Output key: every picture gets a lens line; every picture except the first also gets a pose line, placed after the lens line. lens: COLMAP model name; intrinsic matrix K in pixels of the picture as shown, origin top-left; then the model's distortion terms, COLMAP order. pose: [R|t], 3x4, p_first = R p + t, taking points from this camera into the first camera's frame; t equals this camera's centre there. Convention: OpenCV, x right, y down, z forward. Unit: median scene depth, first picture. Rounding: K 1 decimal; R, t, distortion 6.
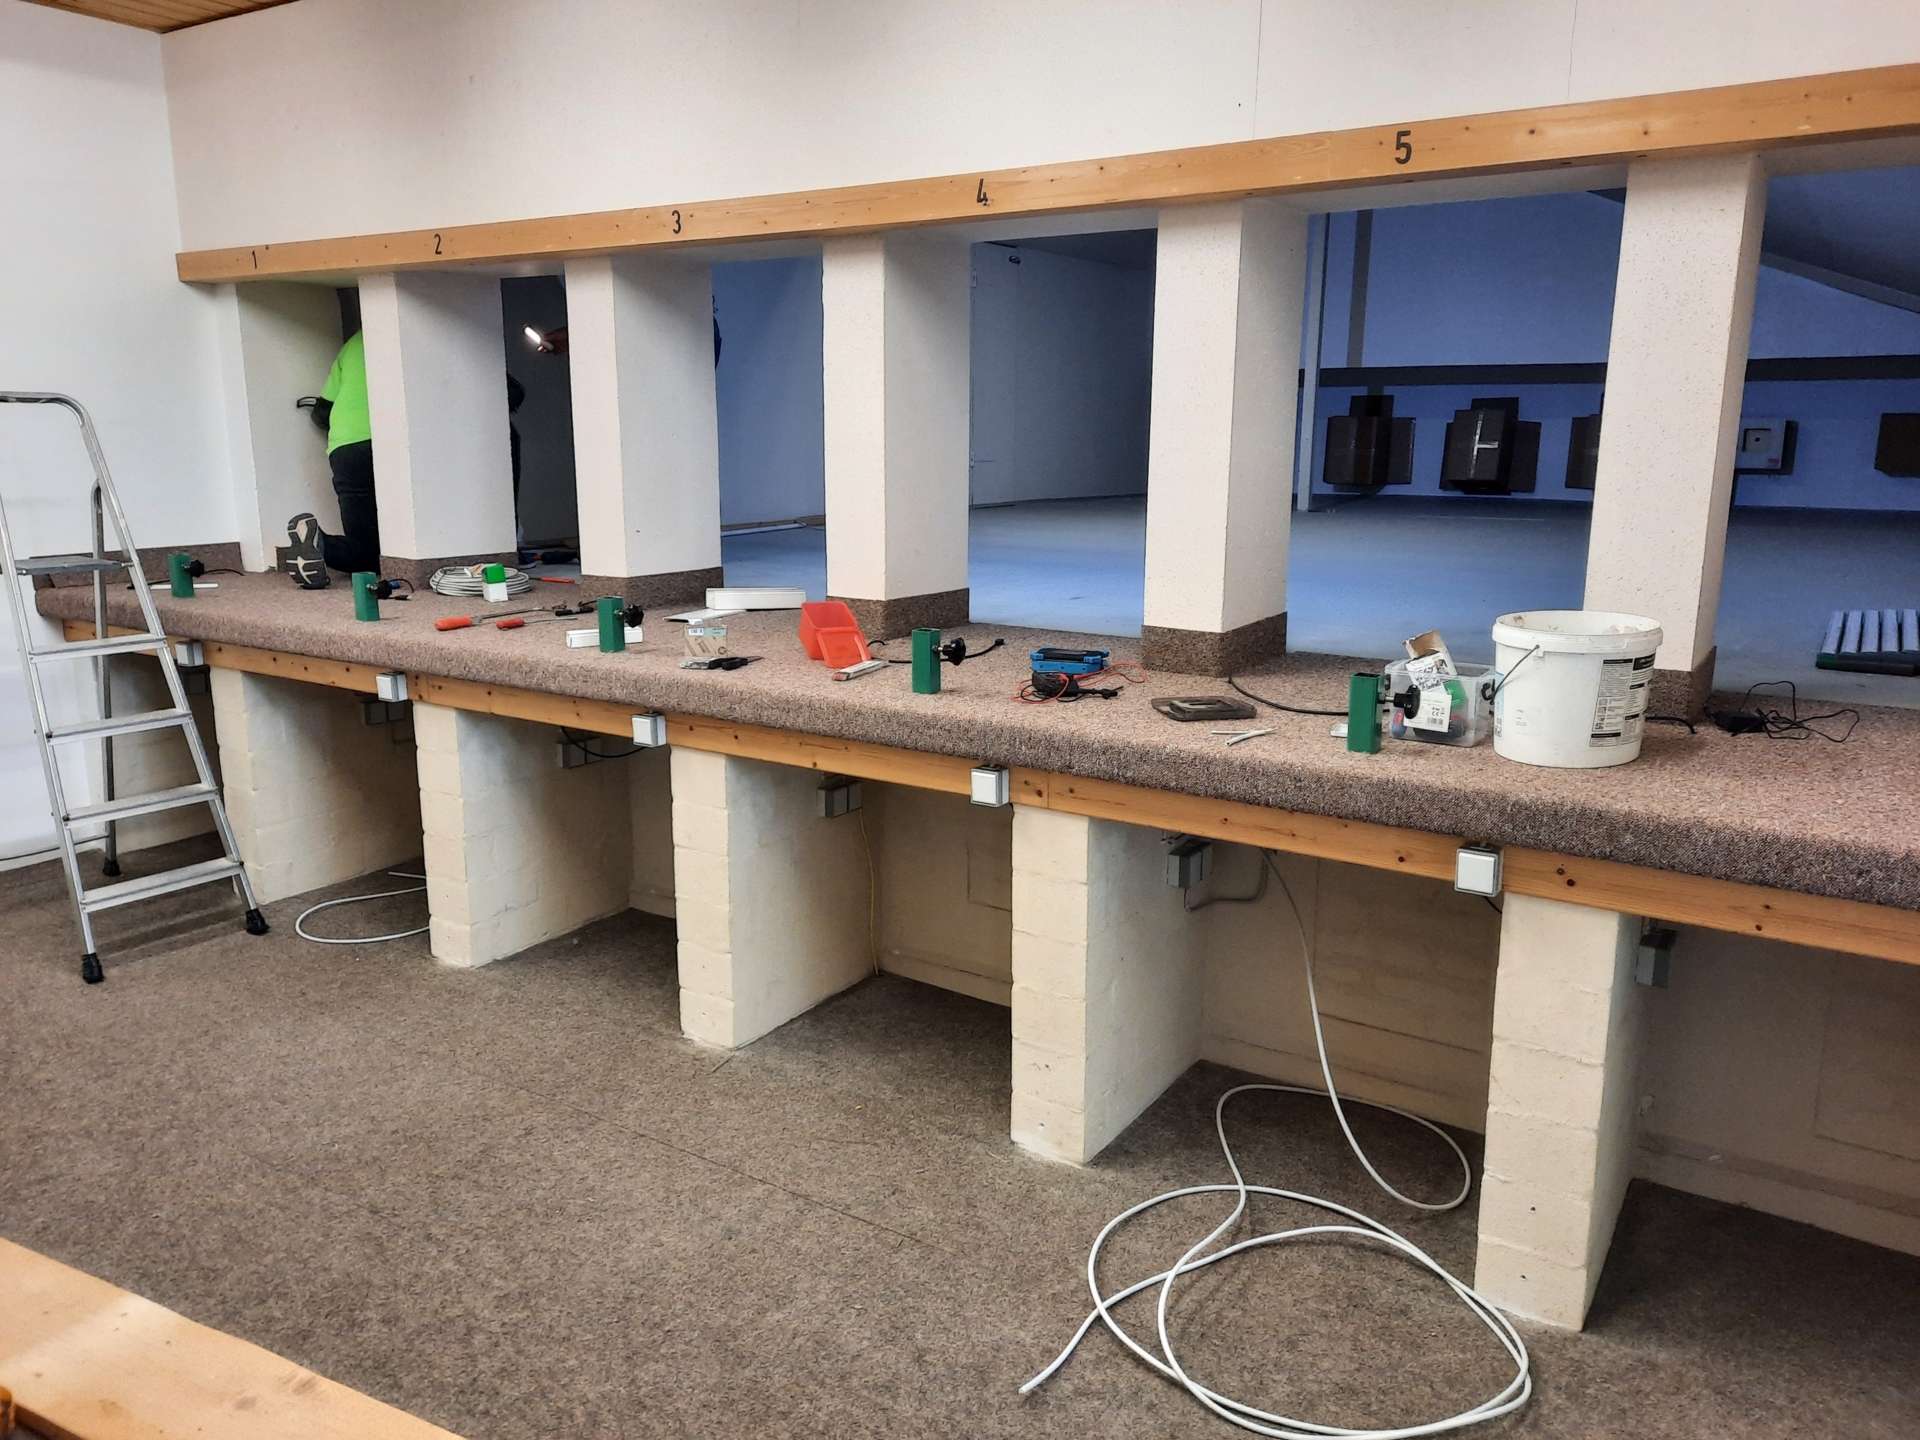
lens RADIAL K [[1397.1, 0, 958.1], [0, 1397.1, 688.6], [0, 0, 1]] dist [0.058064, -0.060727]
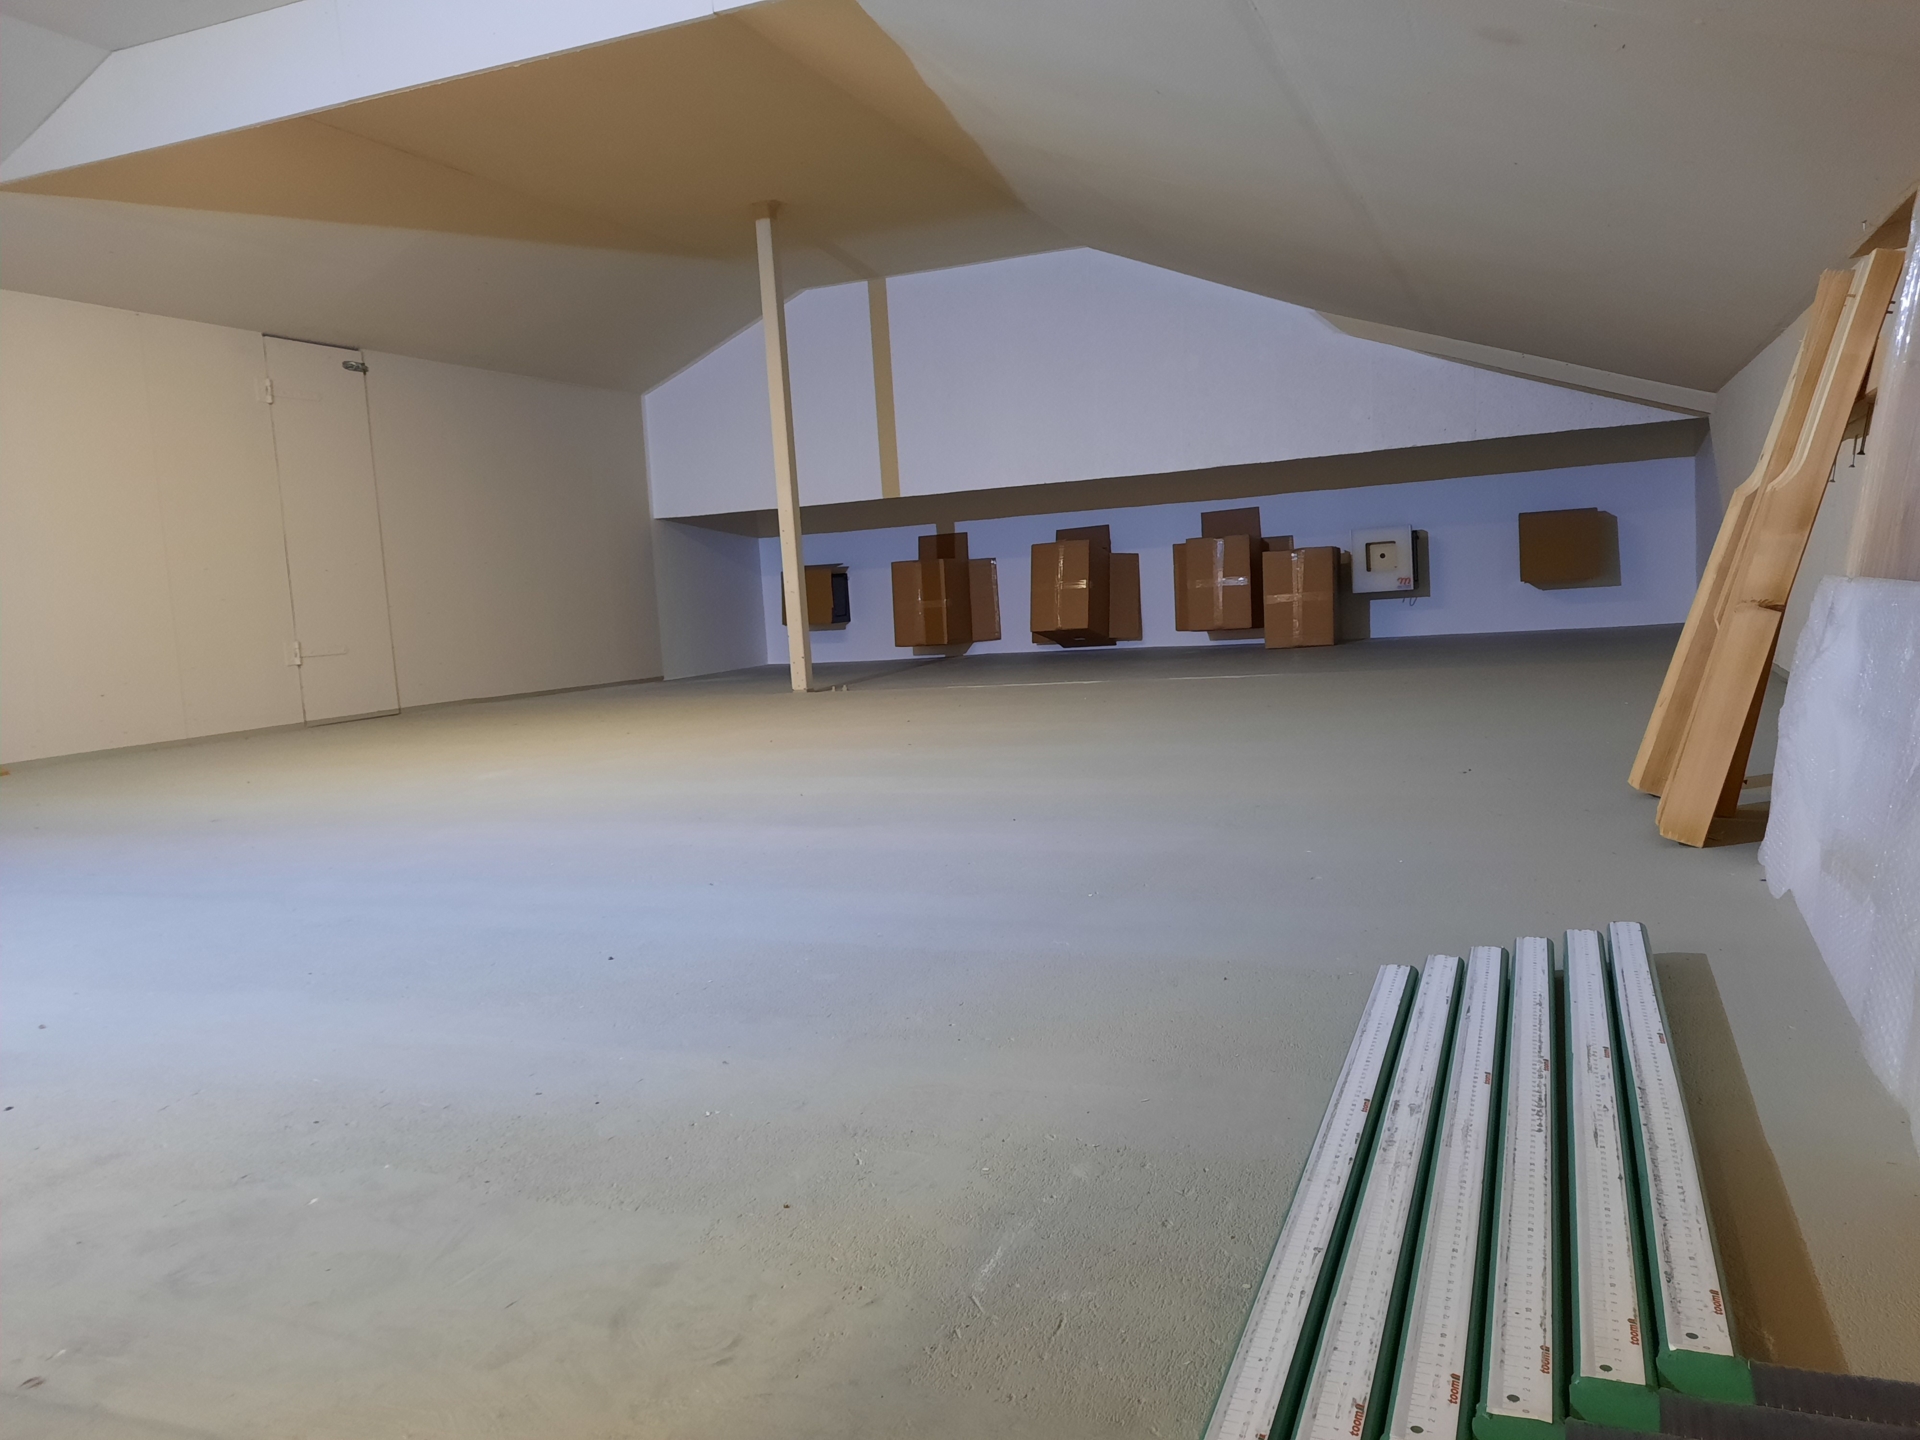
lens RADIAL K [[1397.1, 0, 958.1], [0, 1397.1, 688.6], [0, 0, 1]] dist [0.058064, -0.060727]
pose [[0.982087, -0.080872, 0.170191, 0.168458], [0.100704, 0.988670, -0.111315, -0.033722], [-0.159261, 0.126459, 0.979104, 0.242576]]
